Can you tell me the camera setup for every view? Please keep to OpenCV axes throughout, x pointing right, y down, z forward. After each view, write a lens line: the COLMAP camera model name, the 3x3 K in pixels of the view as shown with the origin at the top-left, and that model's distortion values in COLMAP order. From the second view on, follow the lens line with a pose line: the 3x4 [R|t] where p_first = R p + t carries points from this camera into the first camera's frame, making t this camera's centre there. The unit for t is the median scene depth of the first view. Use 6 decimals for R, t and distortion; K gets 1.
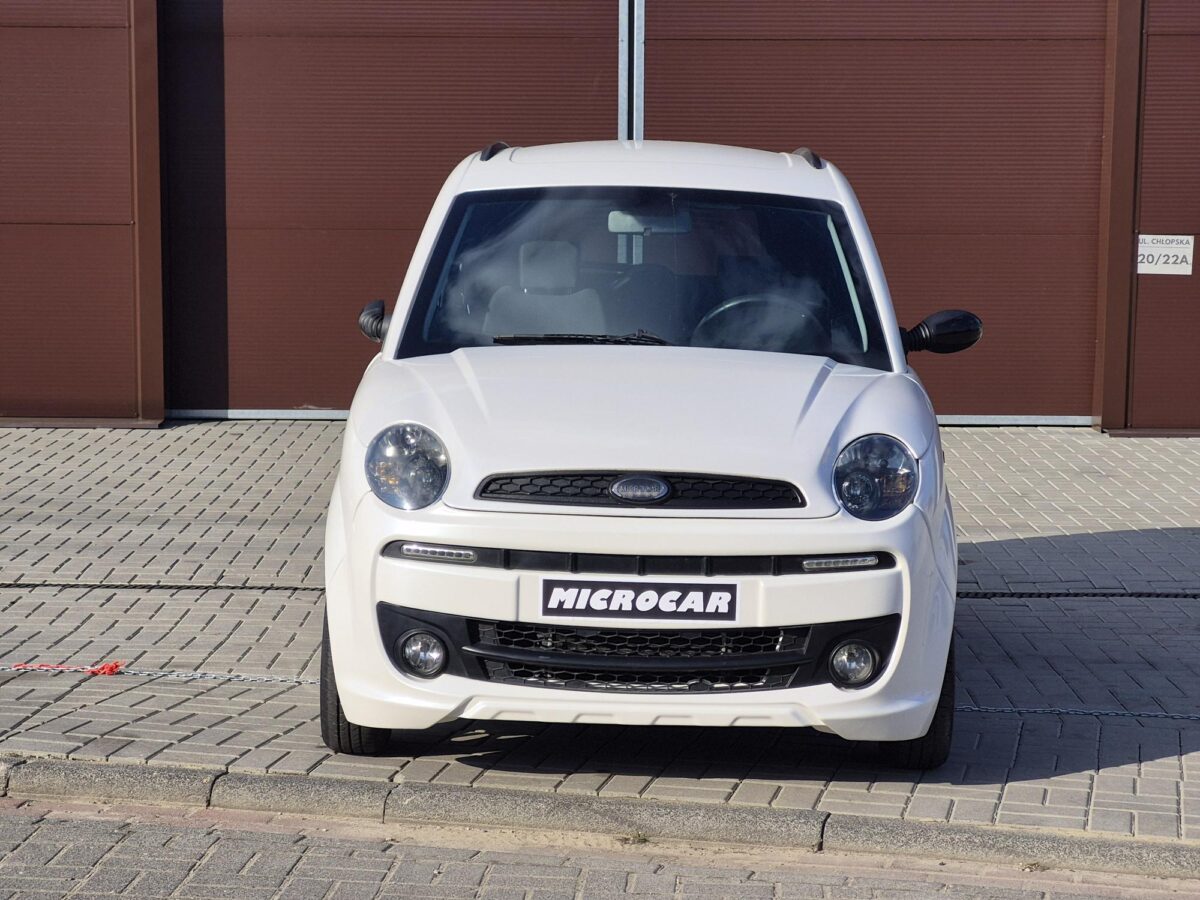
lens RADIAL K [[2576.3, 0, 606.8], [0, 2576.3, 444.3], [0, 0, 1]] dist [0.024620, 0.575339]
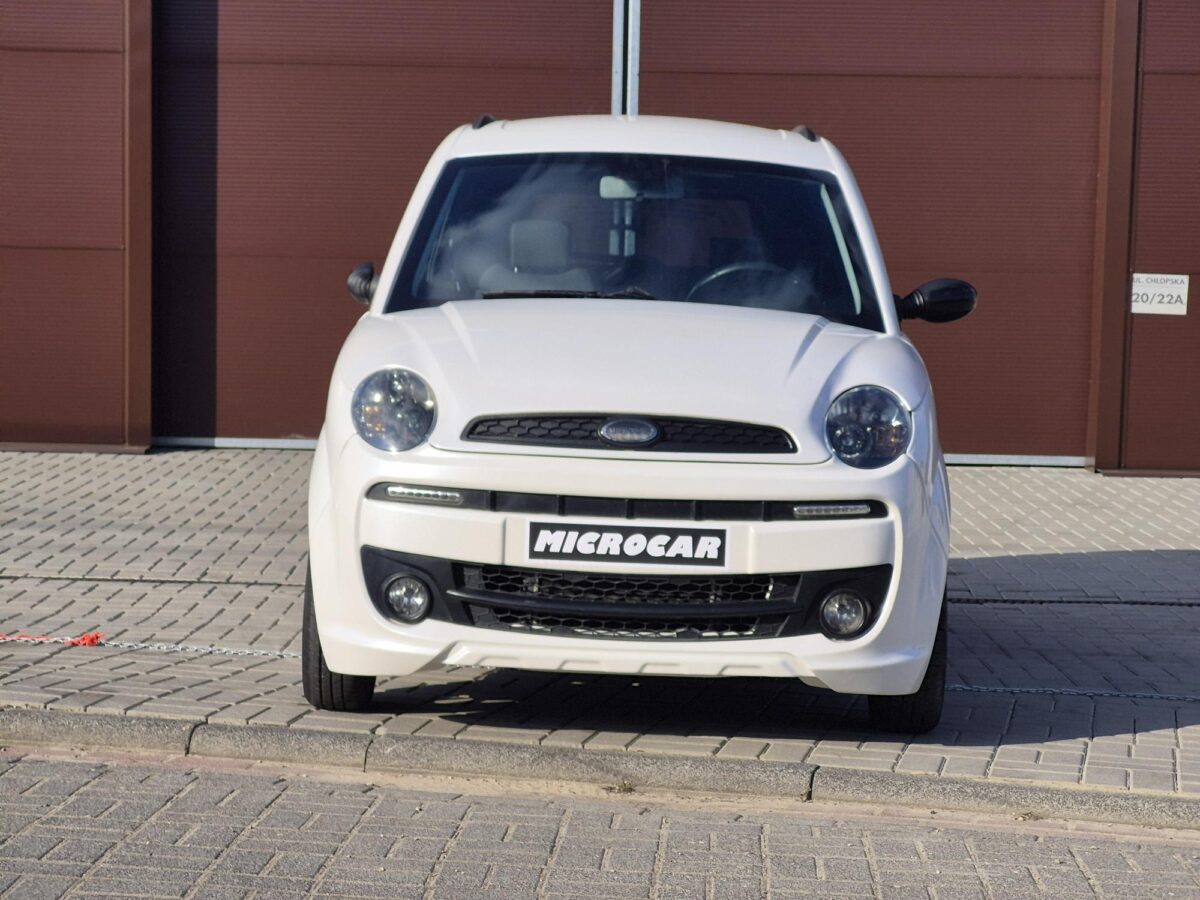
lens RADIAL K [[2584.9, 0, 577.1], [0, 2584.9, 450.3], [0, 0, 1]] dist [0.012600, 0.607106]
pose [[0.999909, 0.011267, -0.007386, 0.000316], [-0.011526, 0.999287, -0.035962, 0.059514], [0.006976, 0.036043, 0.999326, 0.011154]]
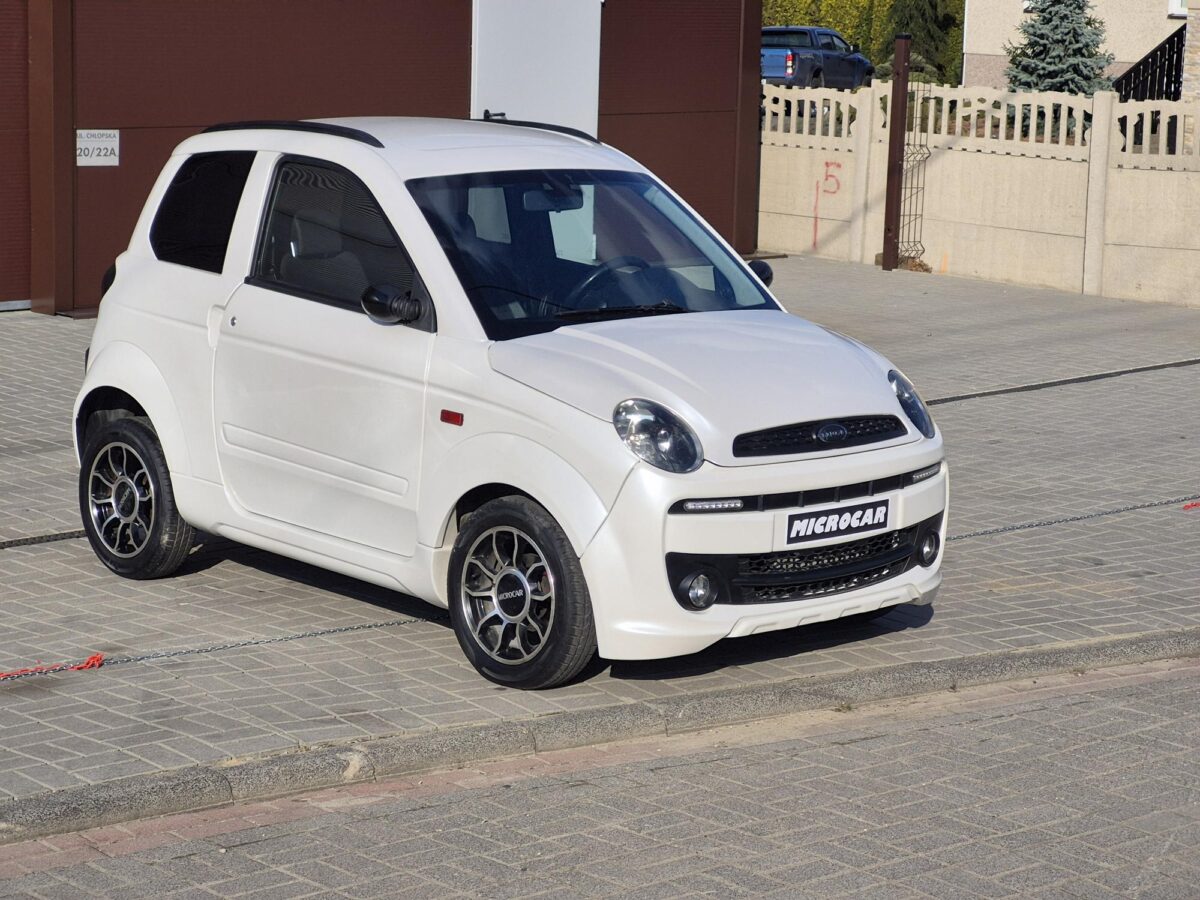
lens RADIAL K [[2576.3, 0, 606.8], [0, 2576.3, 444.3], [0, 0, 1]] dist [0.024620, 0.575339]
pose [[0.717270, -0.114743, 0.687283, -0.918949], [0.061820, 0.992938, 0.101255, -0.110269], [-0.694048, -0.030139, 0.719298, 0.170657]]
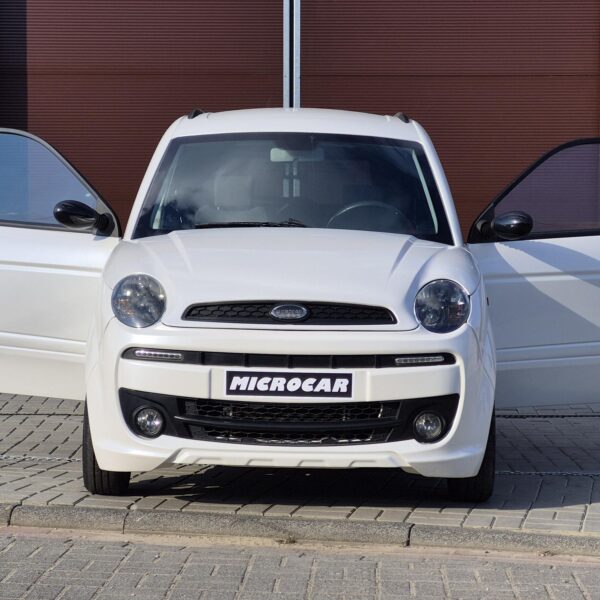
lens RADIAL K [[1712.2, 0, 300.0], [0, 1712.2, 300.0], [0, 0, 1]] dist [0.062277, 0.297394]
pose [[0.999932, -0.006650, 0.009542, 0.009567], [0.007107, 0.998789, -0.048683, 0.059198], [-0.009207, 0.048748, 0.998769, -0.024969]]
